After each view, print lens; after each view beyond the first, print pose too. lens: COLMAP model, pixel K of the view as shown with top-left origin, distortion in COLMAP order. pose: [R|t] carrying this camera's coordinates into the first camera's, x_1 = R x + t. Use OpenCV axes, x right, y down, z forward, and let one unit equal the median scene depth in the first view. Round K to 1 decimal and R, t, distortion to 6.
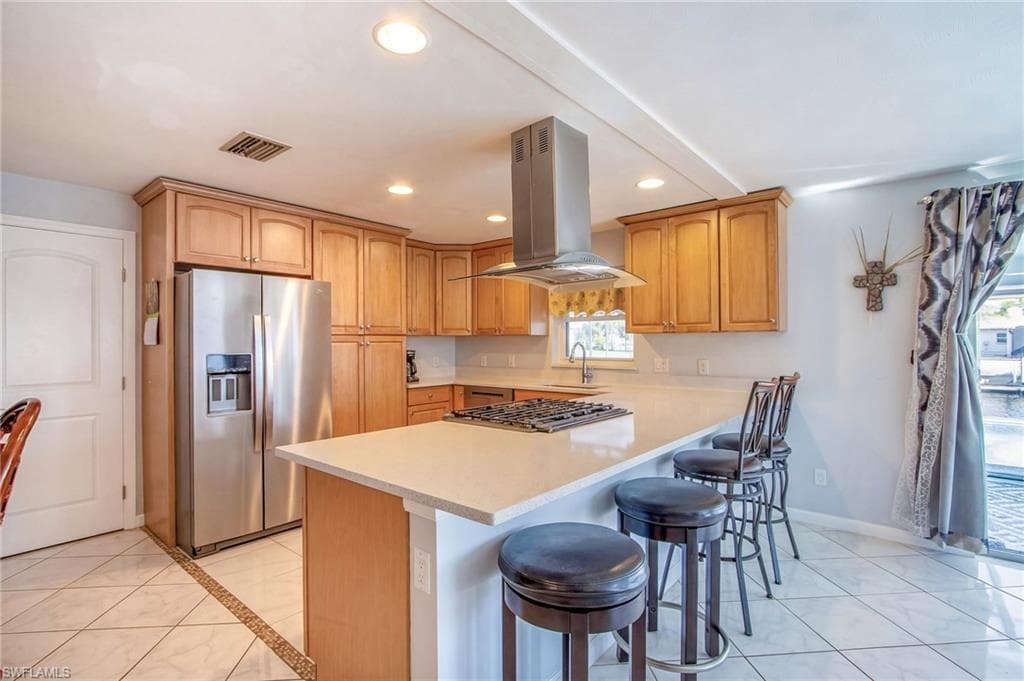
lens RADIAL K [[490.0, 0, 481.8], [0, 490.0, 346.5], [0, 0, 1]] dist [-0.002234, -0.000511]
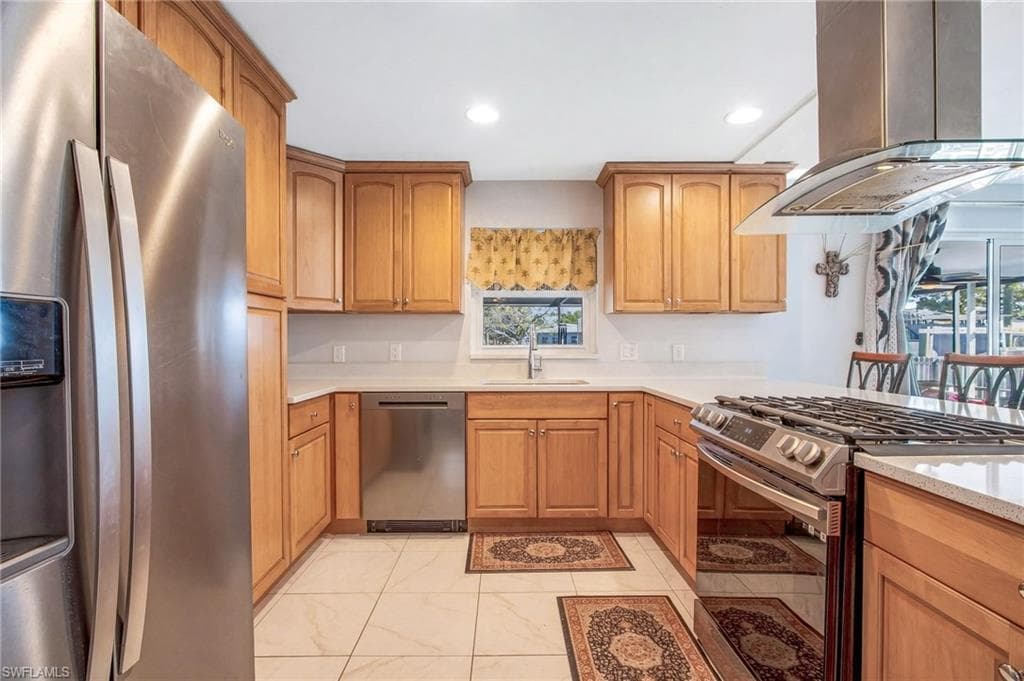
lens RADIAL K [[490.0, 0, 481.8], [0, 490.0, 346.5], [0, 0, 1]] dist [-0.002234, -0.000511]
pose [[0.741602, -0.001620, 0.670838, -0.478986], [0.001899, 0.999998, 0.000316, 0.034561], [-0.670837, 0.001040, 0.741604, 0.679510]]
